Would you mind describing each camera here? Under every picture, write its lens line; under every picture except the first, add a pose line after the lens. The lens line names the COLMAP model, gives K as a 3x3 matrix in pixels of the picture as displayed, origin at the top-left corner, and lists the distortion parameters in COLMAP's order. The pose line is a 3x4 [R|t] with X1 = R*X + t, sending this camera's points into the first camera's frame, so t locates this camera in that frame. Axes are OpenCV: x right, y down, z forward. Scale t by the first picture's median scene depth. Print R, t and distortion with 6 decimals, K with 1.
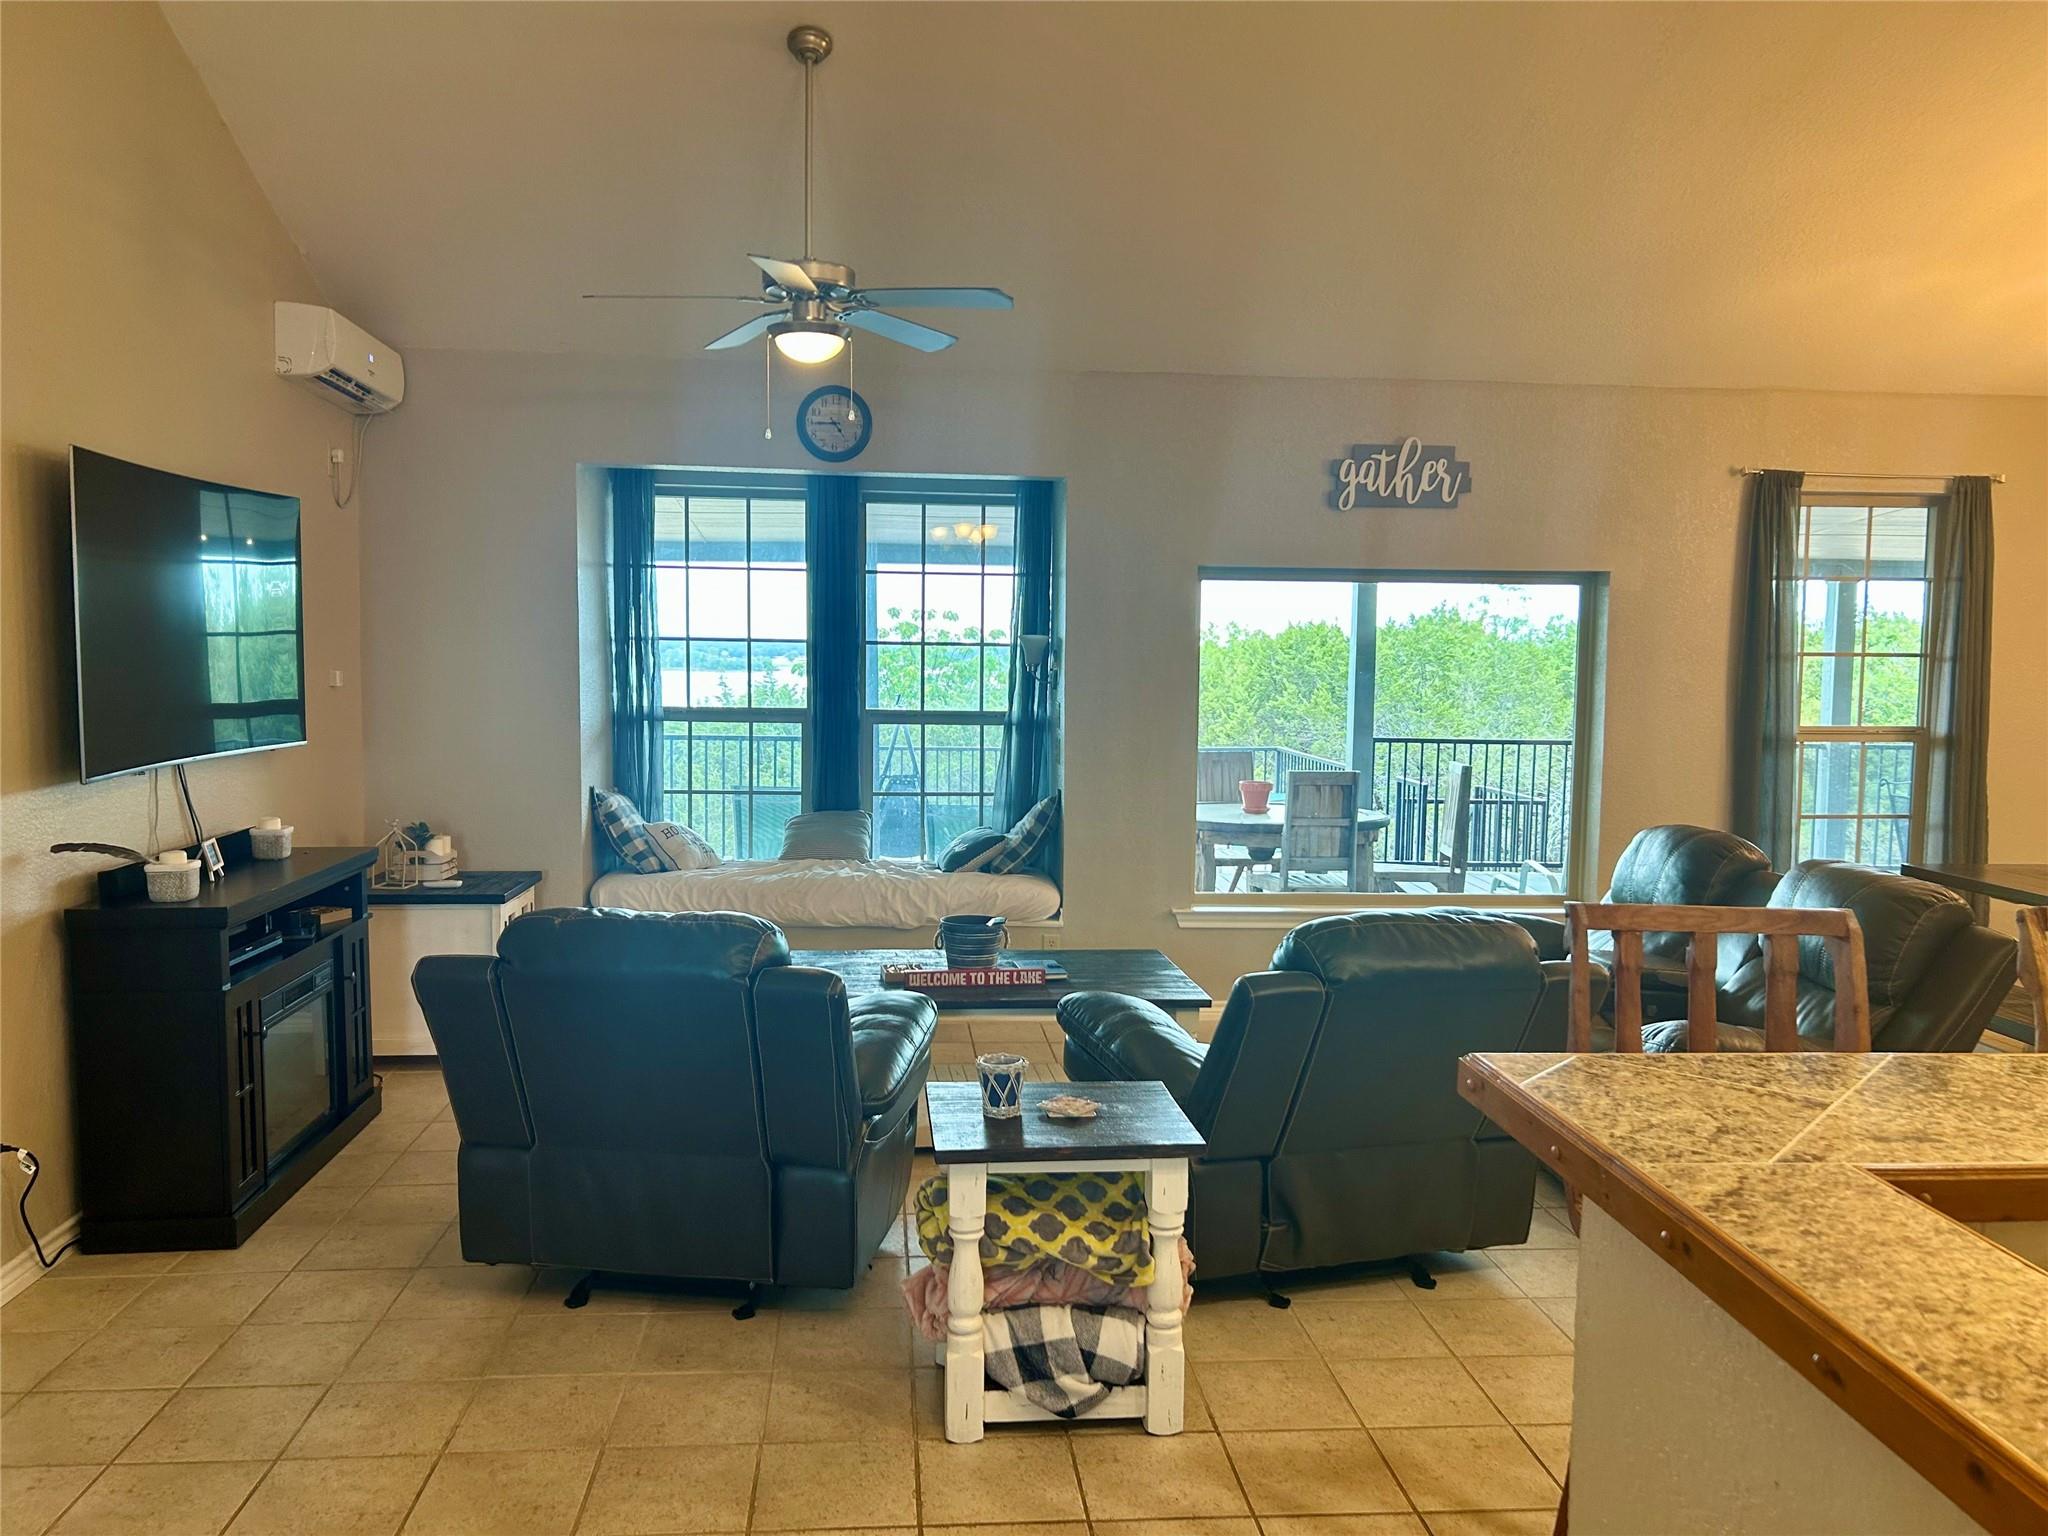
lens RADIAL K [[1566.9, 0, 1001.0], [0, 1566.9, 765.1], [0, 0, 1]] dist [0.067926, -0.081690]
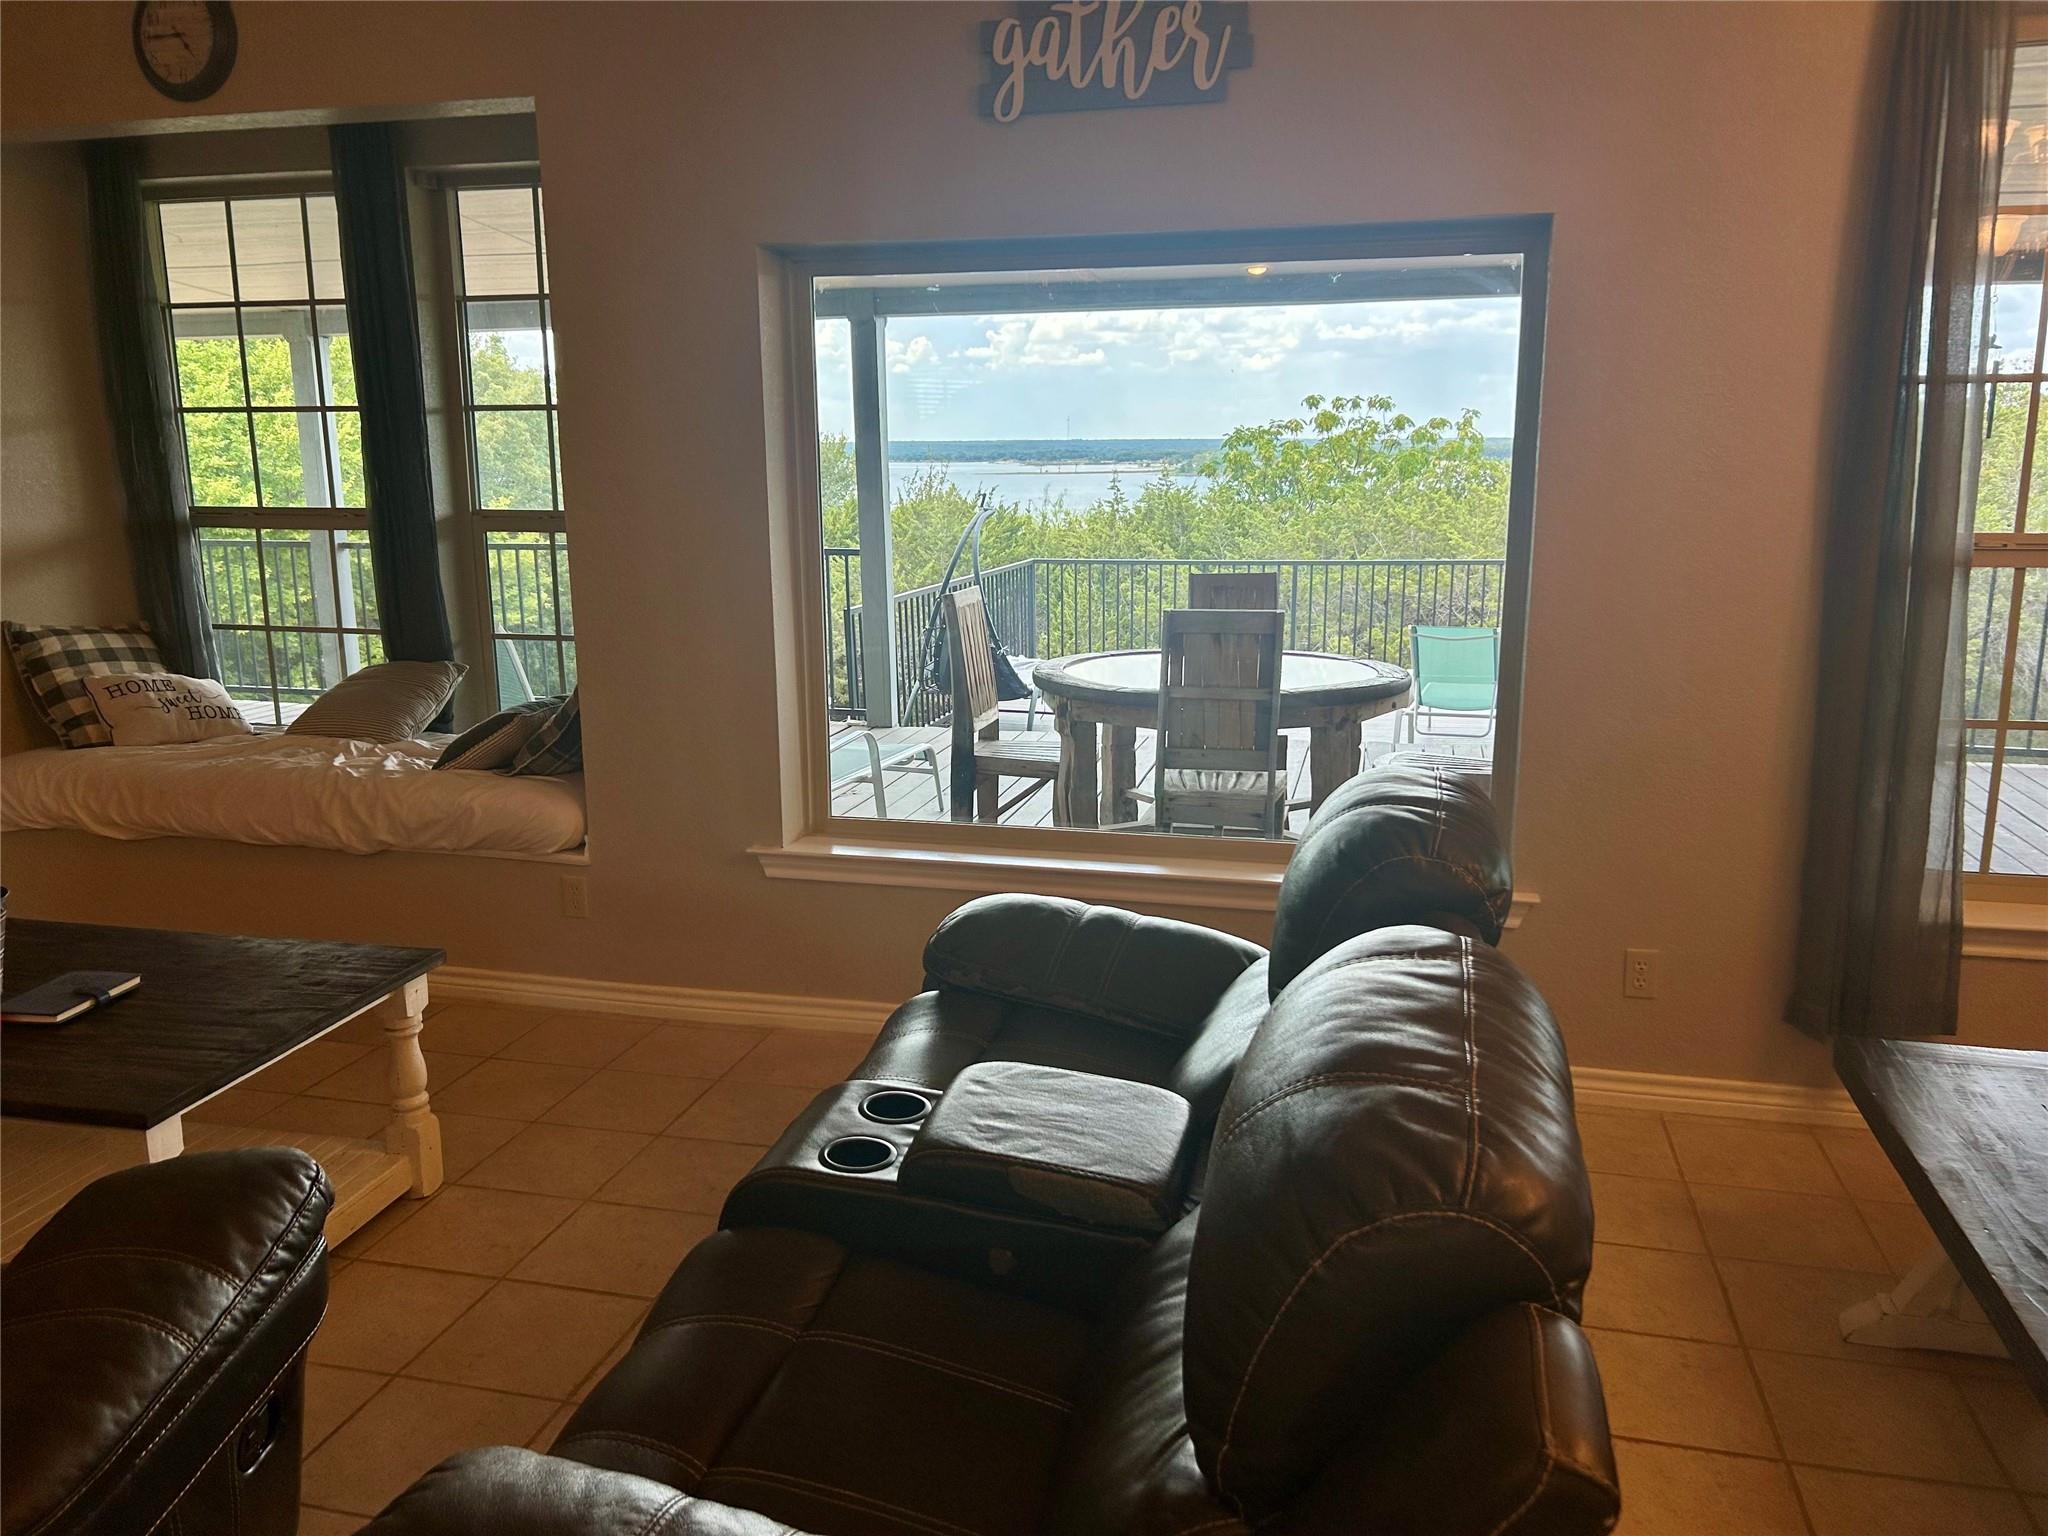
lens RADIAL K [[1566.9, 0, 1001.0], [0, 1566.9, 765.1], [0, 0, 1]] dist [0.067926, -0.081690]
pose [[0.945644, 0.046882, -0.321806, 0.395836], [-0.007086, 0.992290, 0.123738, -0.014133], [0.325125, -0.114732, 0.938685, 0.477970]]
